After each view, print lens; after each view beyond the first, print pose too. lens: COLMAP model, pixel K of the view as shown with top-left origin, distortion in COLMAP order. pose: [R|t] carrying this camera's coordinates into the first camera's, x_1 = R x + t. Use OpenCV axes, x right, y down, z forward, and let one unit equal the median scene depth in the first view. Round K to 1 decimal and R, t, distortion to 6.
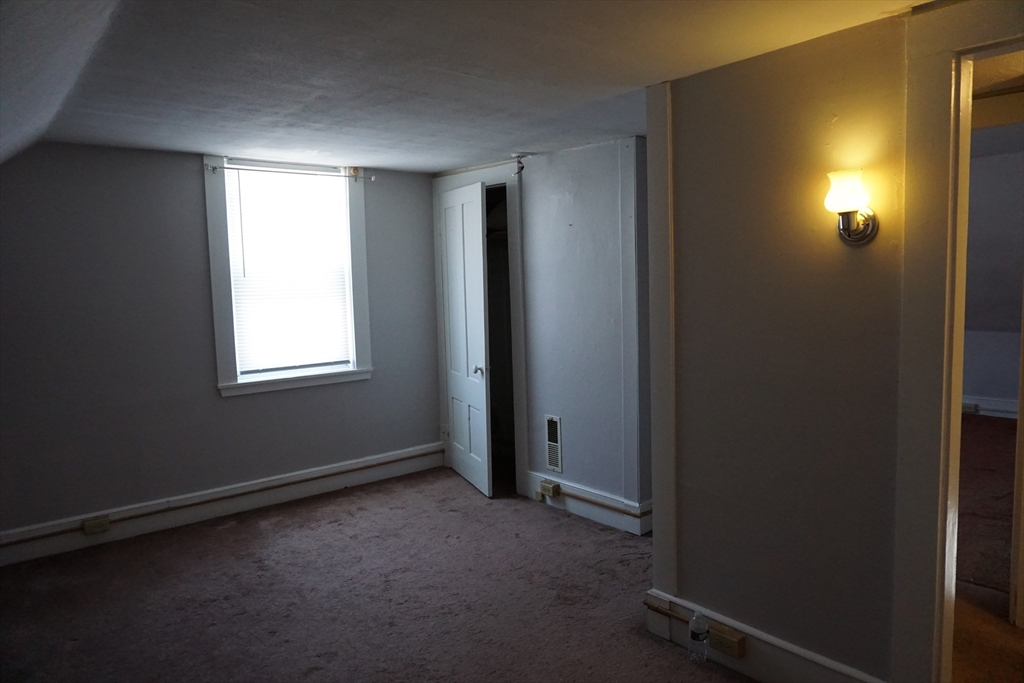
lens RADIAL K [[693.6, 0, 512.1], [0, 693.6, 338.3], [0, 0, 1]] dist [-0.038554, 0.023207]
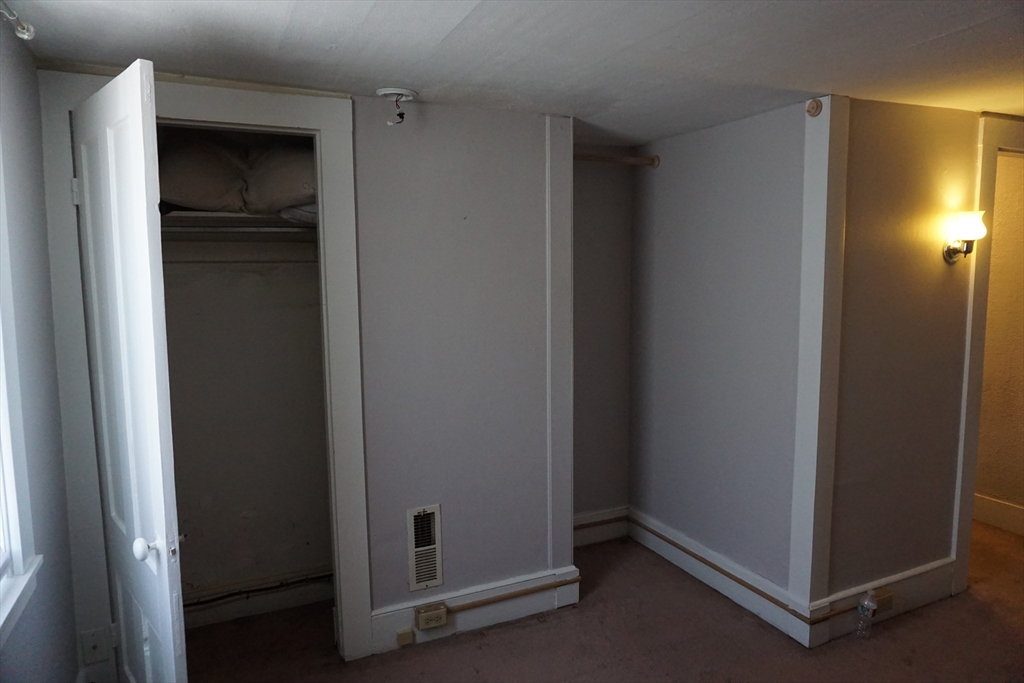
lens RADIAL K [[693.6, 0, 511.9], [0, 693.6, 343.6], [0, 0, 1]] dist [-0.038554, 0.023207]
pose [[0.250510, -0.095180, 0.963424, -0.536651], [0.097231, 0.992597, 0.072780, -0.080912], [-0.963219, 0.075442, 0.257910, 0.742424]]
